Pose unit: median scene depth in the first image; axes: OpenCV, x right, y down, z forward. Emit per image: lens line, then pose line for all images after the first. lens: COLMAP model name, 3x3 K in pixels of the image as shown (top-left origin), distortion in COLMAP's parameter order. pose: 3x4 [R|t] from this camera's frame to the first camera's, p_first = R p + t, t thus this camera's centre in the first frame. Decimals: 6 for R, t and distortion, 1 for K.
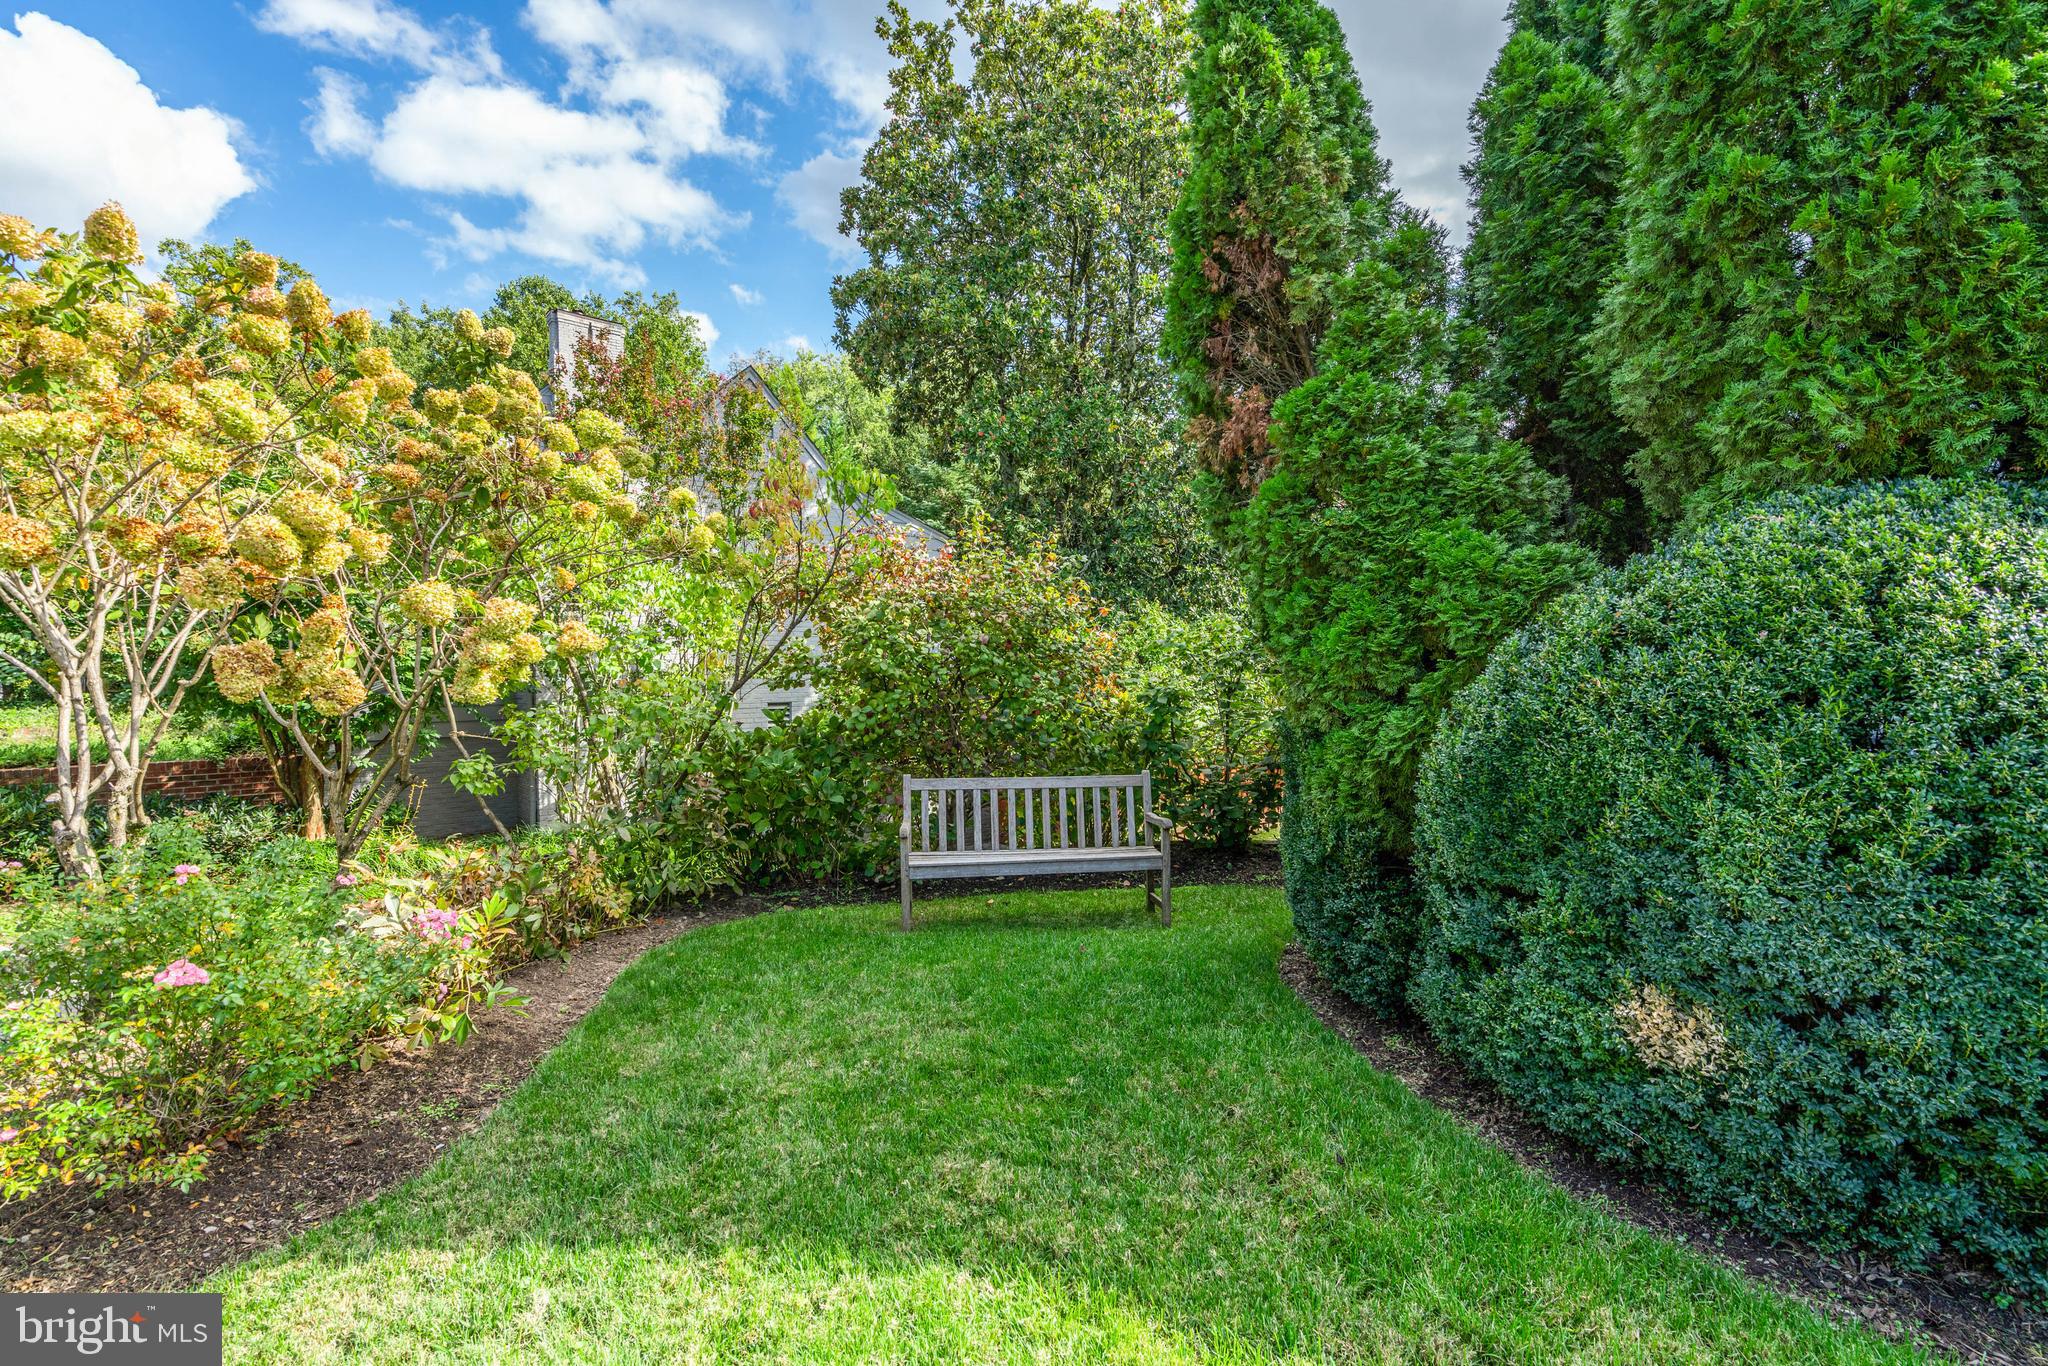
lens RADIAL K [[951.6, 0, 1023.8], [0, 951.6, 691.0], [0, 0, 1]] dist [-0.048299, 0.024782]
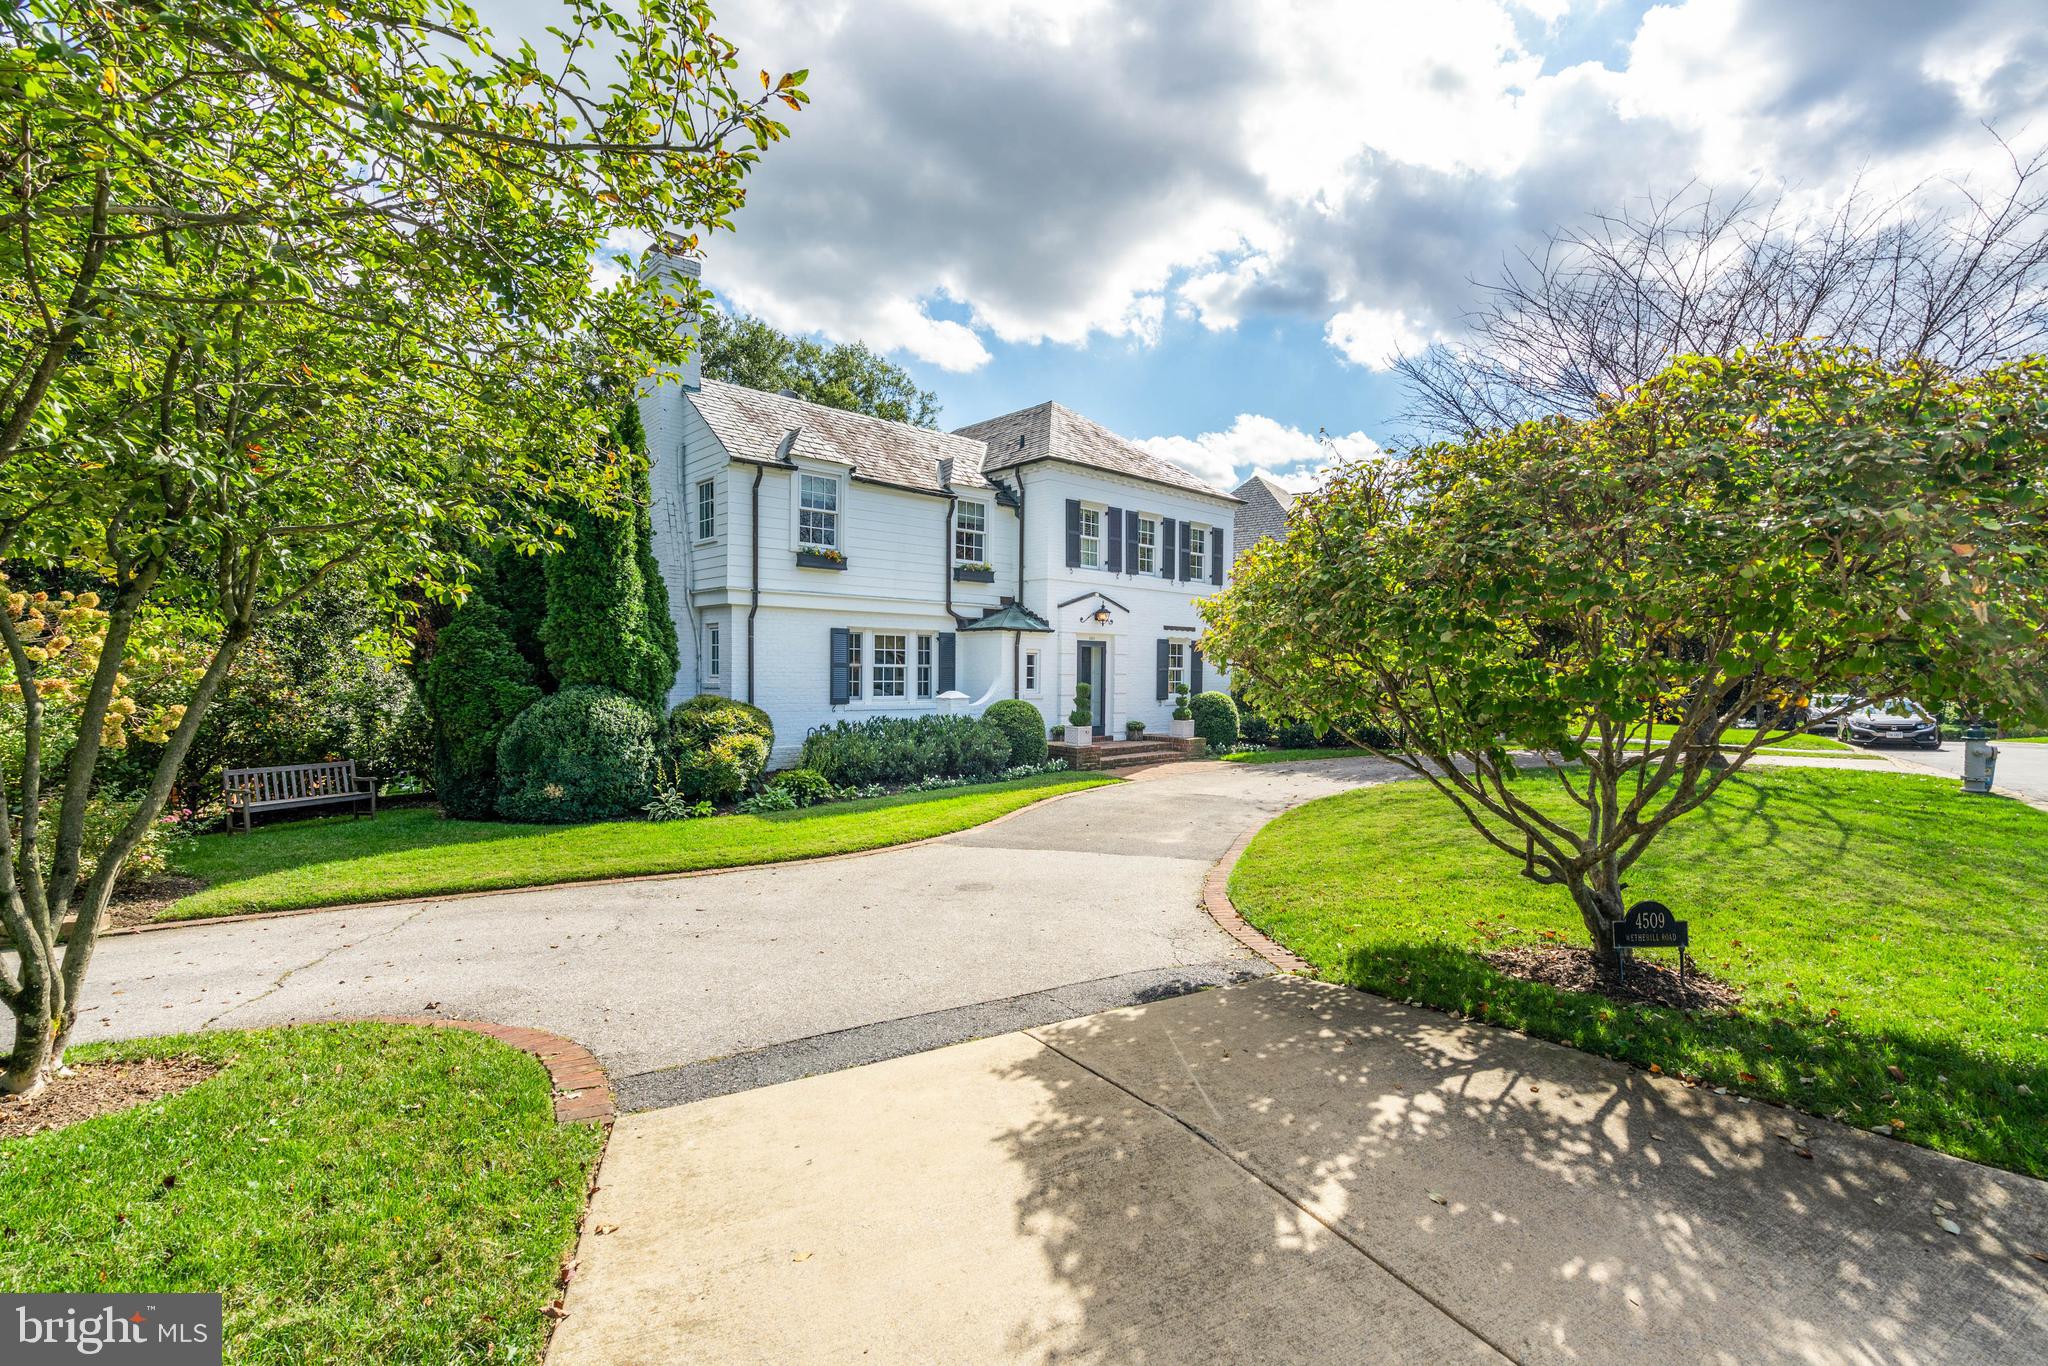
lens RADIAL K [[951.6, 0, 1023.8], [0, 951.6, 691.0], [0, 0, 1]] dist [-0.048299, 0.024782]
pose [[0.553359, -0.017375, 0.832762, -1.494370], [0.005916, 0.999839, 0.016930, -0.186681], [-0.832922, -0.004441, 0.553373, -2.744663]]
